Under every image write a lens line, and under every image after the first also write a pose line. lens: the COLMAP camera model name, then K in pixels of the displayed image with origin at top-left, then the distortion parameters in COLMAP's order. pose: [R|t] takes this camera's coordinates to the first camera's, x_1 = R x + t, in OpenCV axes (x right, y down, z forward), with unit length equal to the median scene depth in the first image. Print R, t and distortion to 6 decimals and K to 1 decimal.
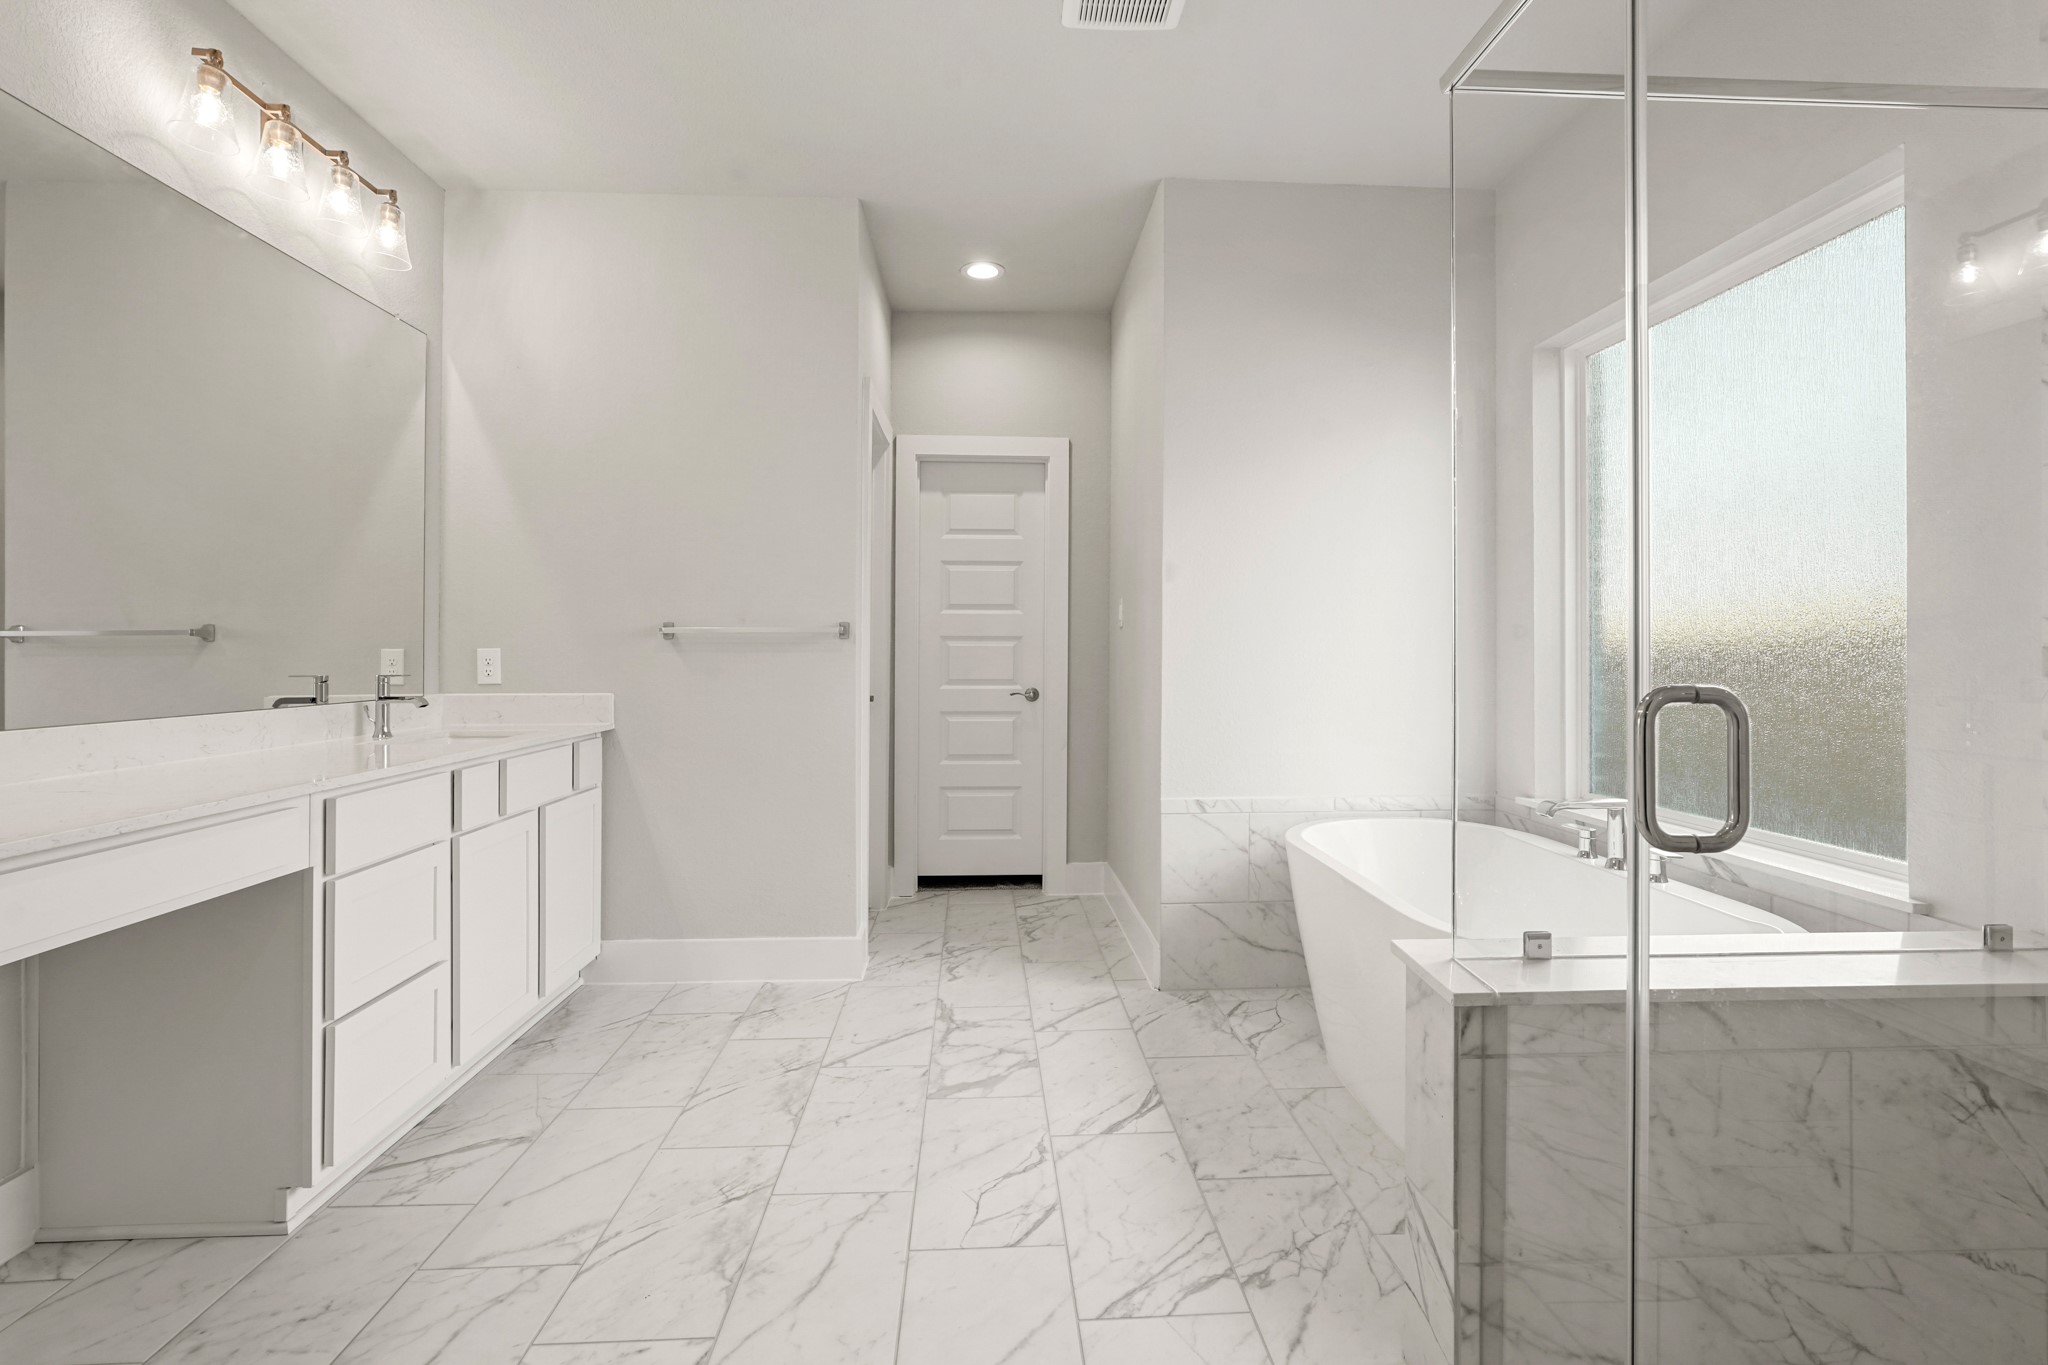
lens RADIAL K [[912.9, 0, 1019.3], [0, 912.9, 655.4], [0, 0, 1]] dist [-0.003460, 0.007229]
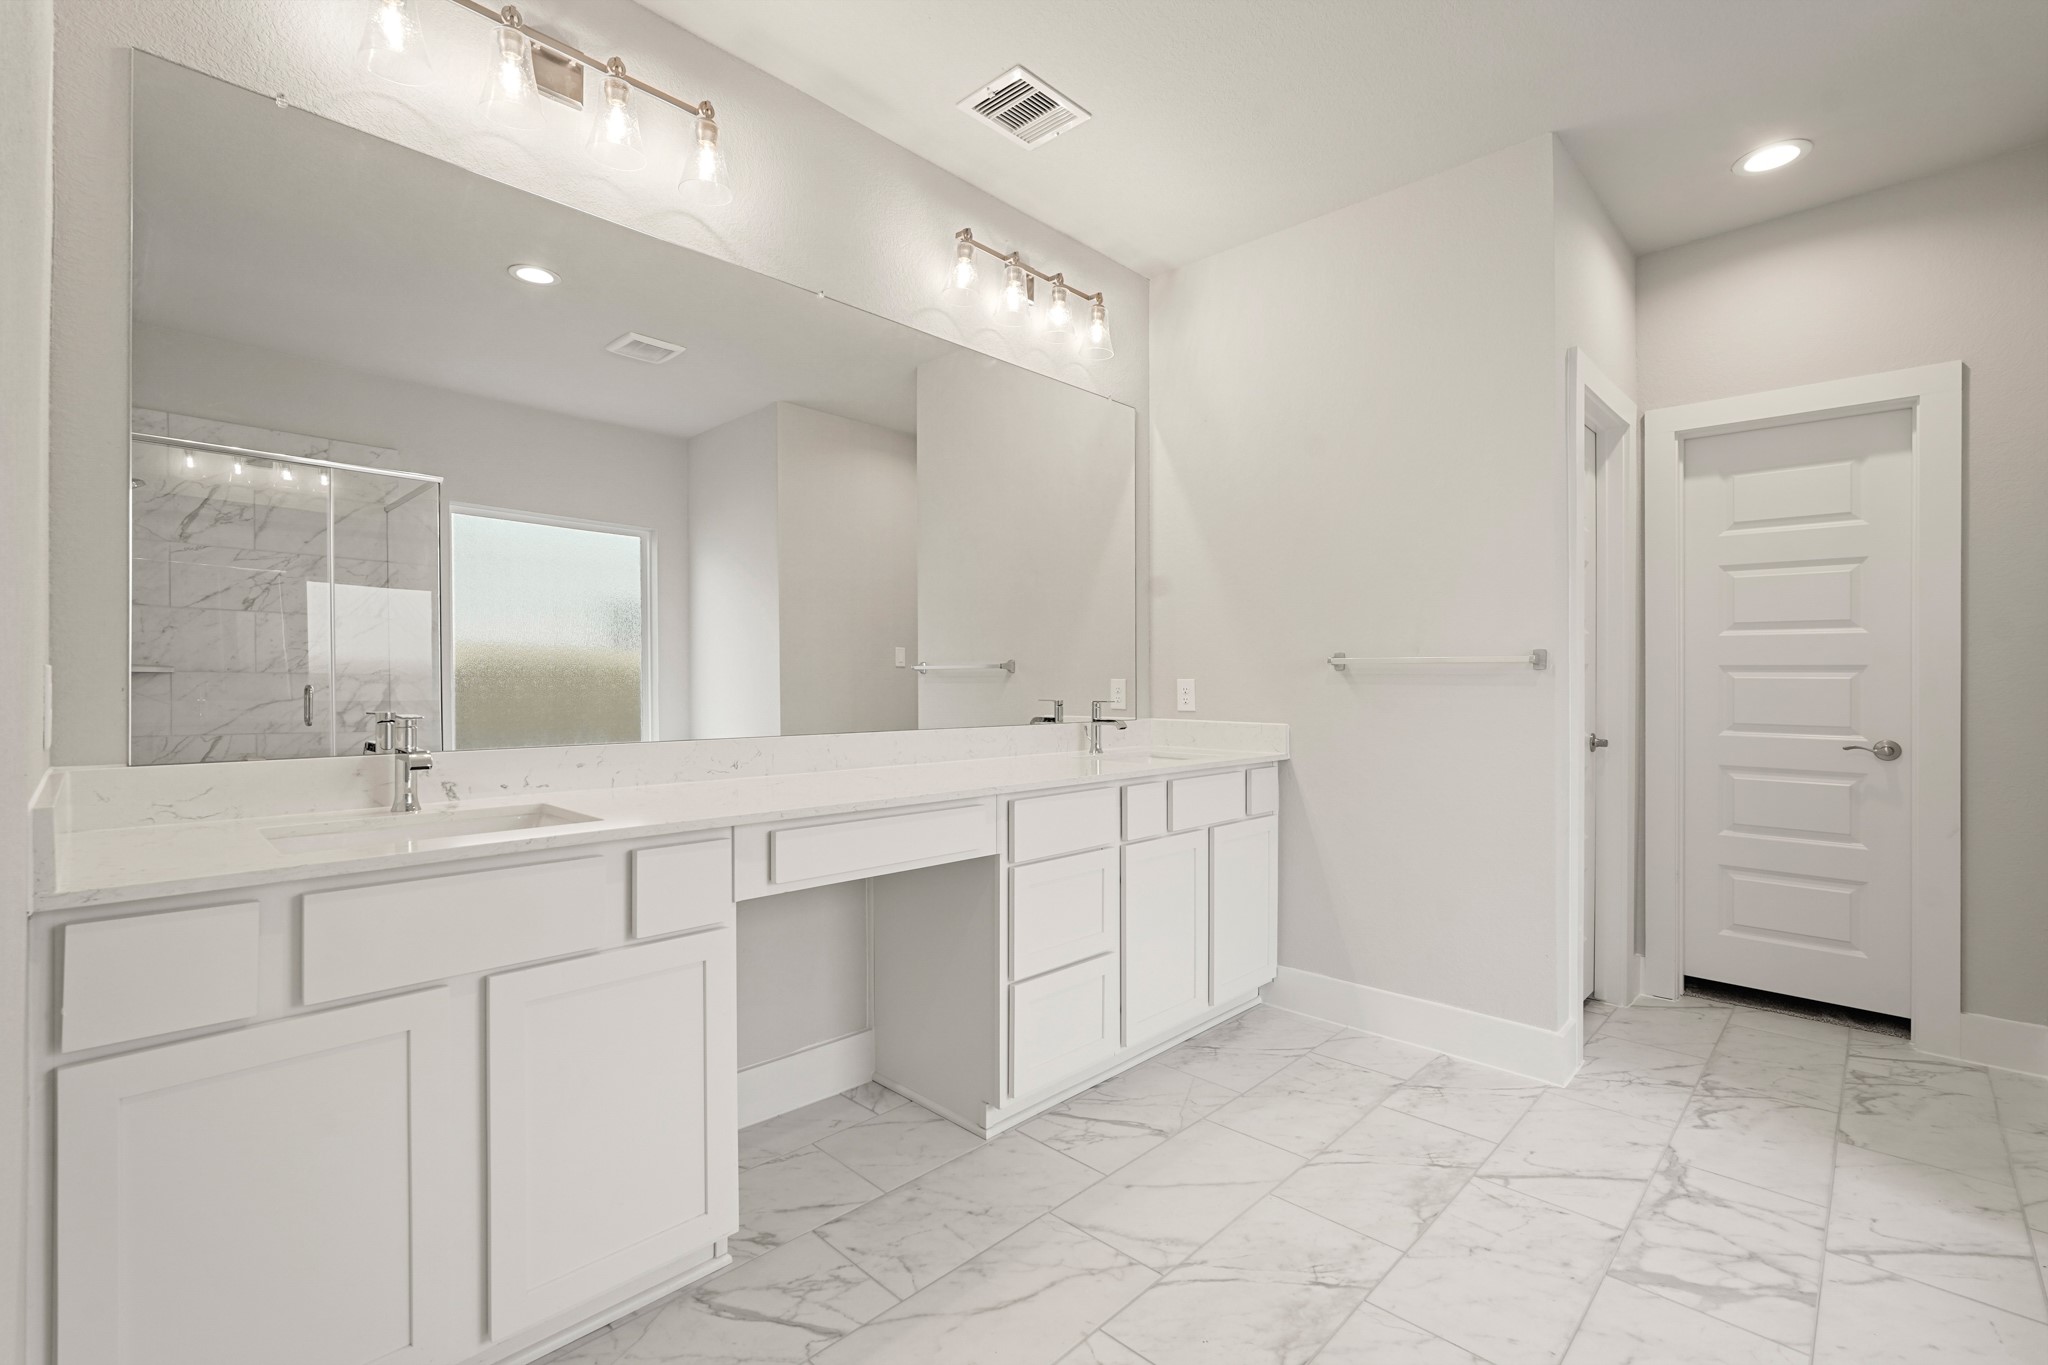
lens RADIAL K [[903.5, 0, 1024.0], [0, 903.5, 682.5], [0, 0, 1]] dist [-0.009988, 0.008265]
pose [[0.691643, 0.007301, -0.722203, 0.091426], [-0.010747, 0.999942, -0.000184, -0.001394], [0.722160, 0.007889, 0.691681, 0.113457]]
